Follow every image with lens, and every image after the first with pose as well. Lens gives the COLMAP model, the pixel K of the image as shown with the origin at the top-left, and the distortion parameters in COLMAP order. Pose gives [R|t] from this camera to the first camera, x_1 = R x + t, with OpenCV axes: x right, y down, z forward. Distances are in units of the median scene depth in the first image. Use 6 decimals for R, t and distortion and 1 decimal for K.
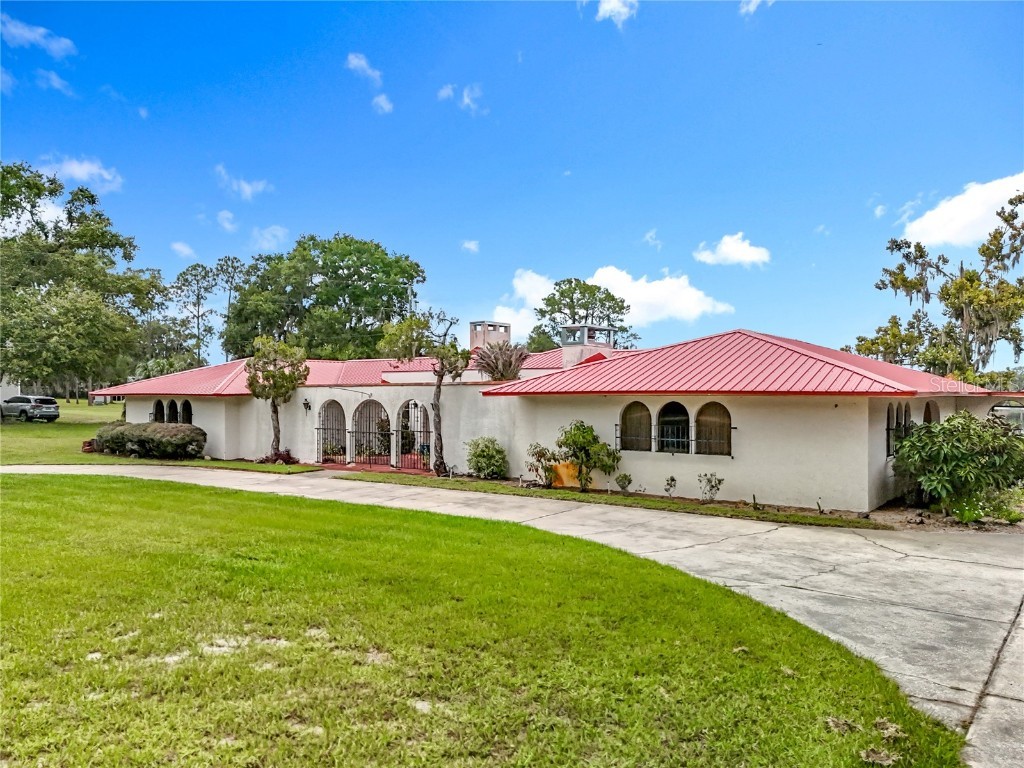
lens RADIAL K [[765.4, 0, 512.3], [0, 765.4, 401.3], [0, 0, 1]] dist [0.048057, -0.049981]
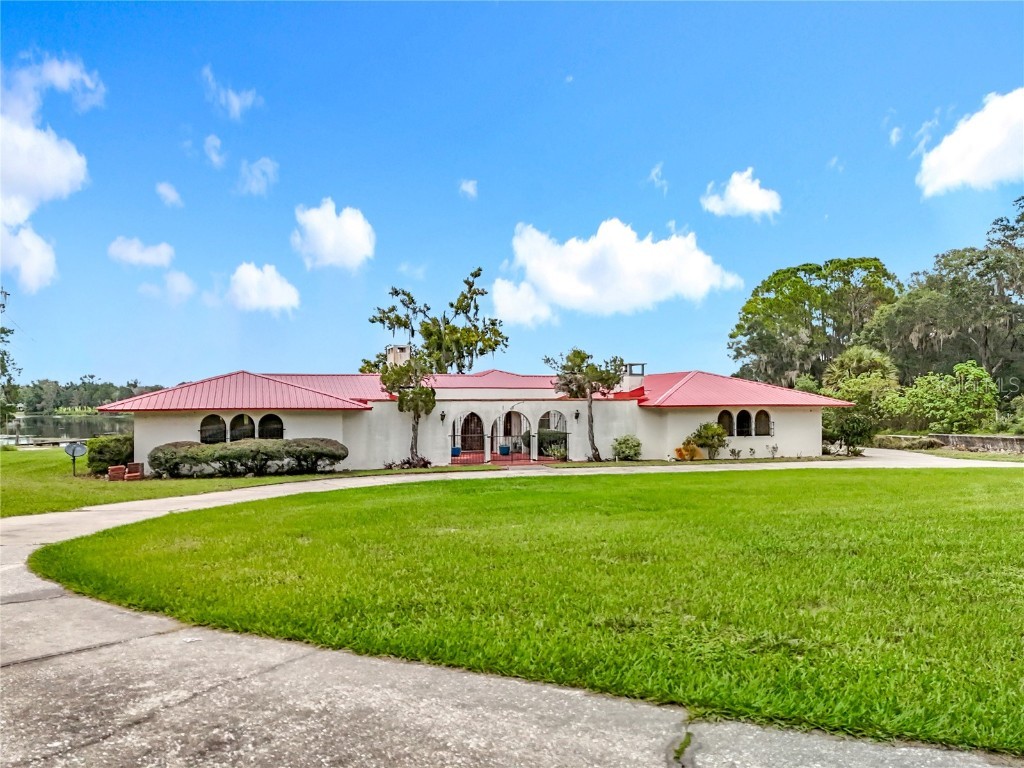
lens RADIAL K [[773.5, 0, 492.0], [0, 773.5, 385.6], [0, 0, 1]] dist [0.037841, -0.000604]
pose [[0.584761, 0.016113, 0.811046, -0.533402], [0.010800, 0.999559, -0.027645, -0.004087], [-0.811134, 0.024925, 0.584329, 0.108677]]
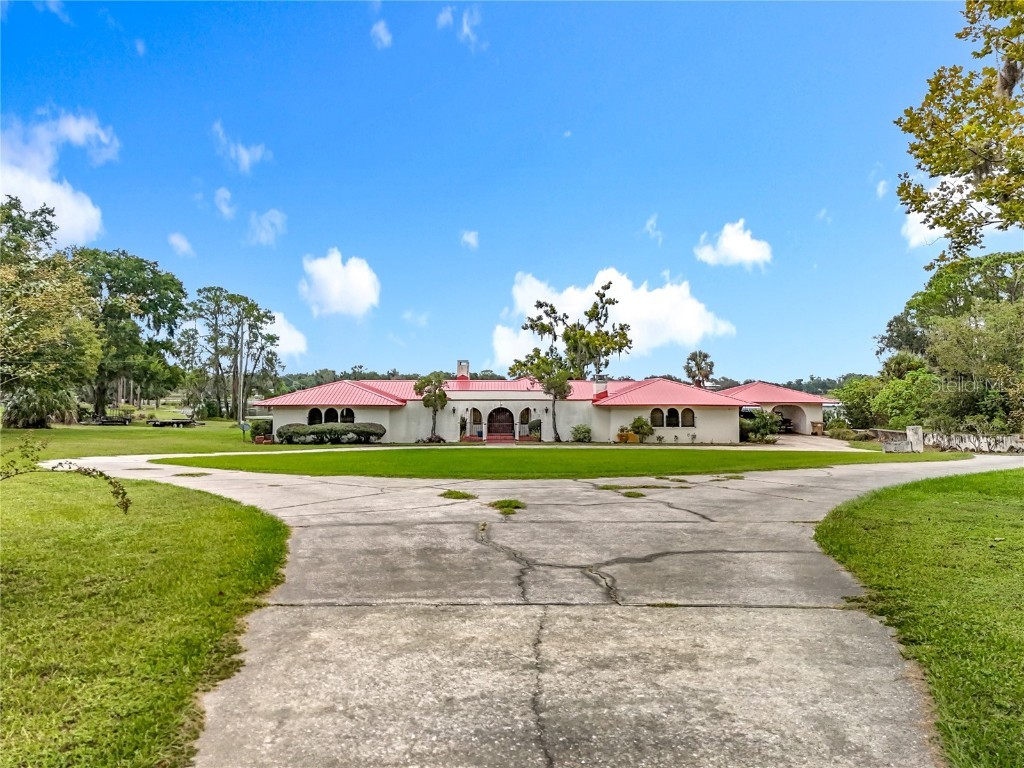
lens RADIAL K [[764.5, 0, 509.0], [0, 764.5, 389.1], [0, 0, 1]] dist [0.094546, -0.049518]
pose [[0.795584, 0.002294, 0.605839, -0.576051], [0.003584, 0.999958, -0.008493, -0.013943], [-0.605833, 0.008928, 0.795542, -0.249035]]
